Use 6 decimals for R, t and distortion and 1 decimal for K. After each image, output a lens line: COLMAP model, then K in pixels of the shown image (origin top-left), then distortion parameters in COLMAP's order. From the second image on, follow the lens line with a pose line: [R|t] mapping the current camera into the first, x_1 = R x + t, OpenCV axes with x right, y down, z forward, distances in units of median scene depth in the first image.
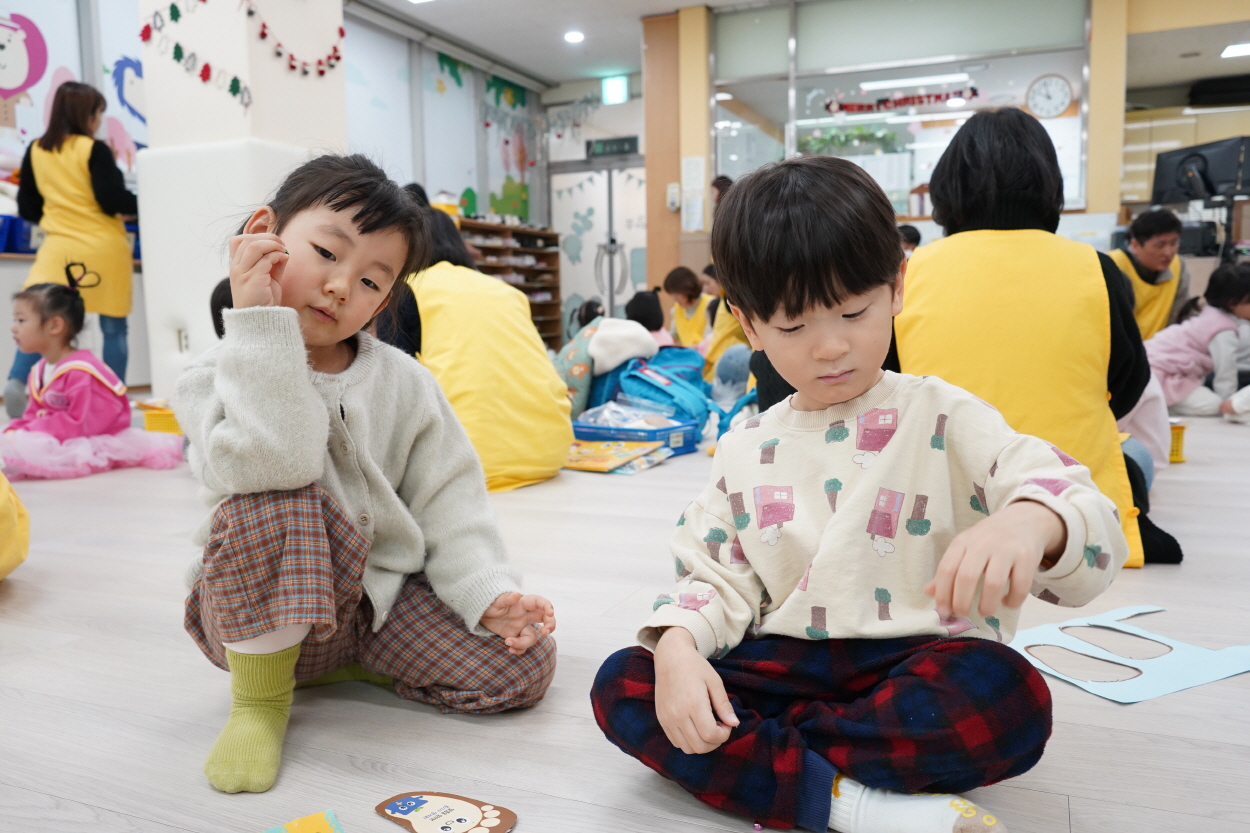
lens RADIAL K [[988.8, 0, 626.0], [0, 988.8, 415.4], [0, 0, 1]] dist [-0.018335, 0.030471]
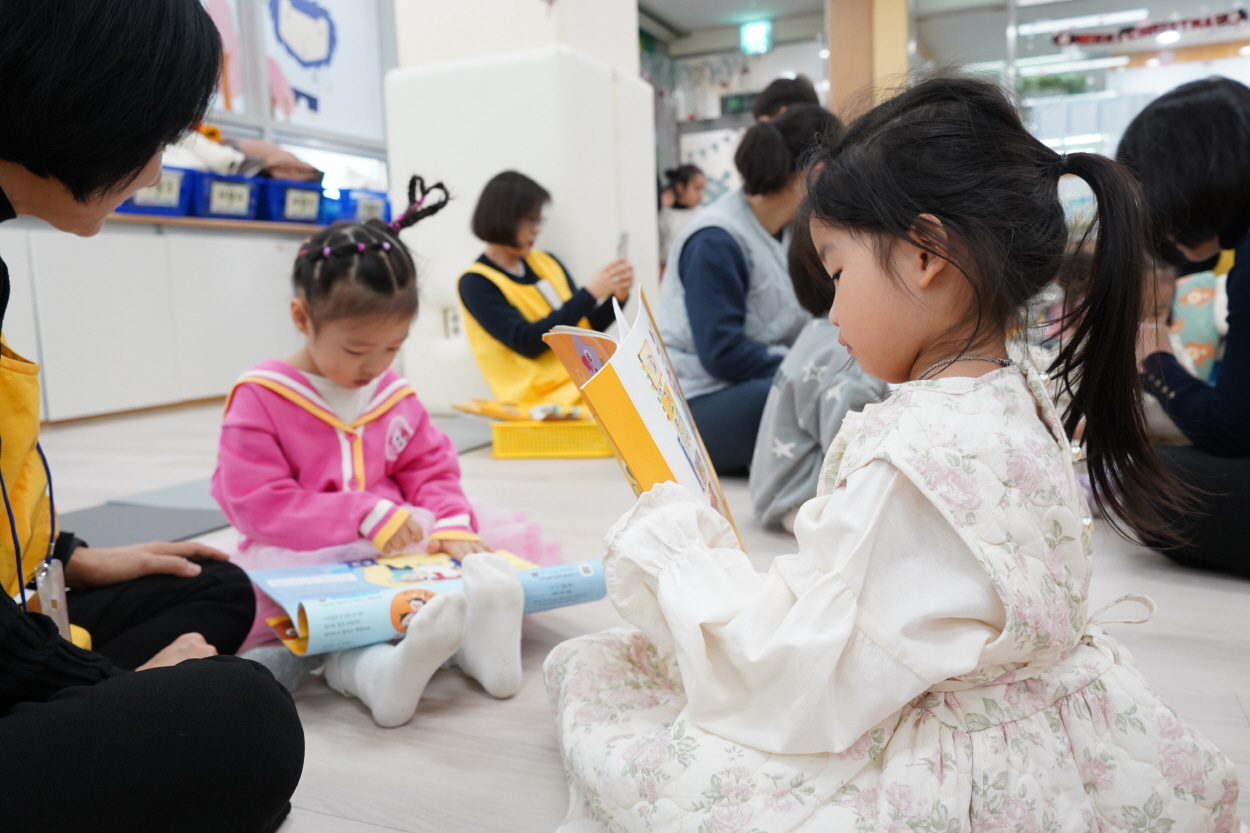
lens RADIAL K [[988.8, 0, 620.2], [0, 988.8, 417.3], [0, 0, 1]] dist [-0.018335, 0.030471]
pose [[0.999660, -0.015485, -0.020979, -0.159197], [0.015948, 0.999628, 0.022103, -0.009113], [0.020629, -0.022430, 0.999536, 0.125540]]
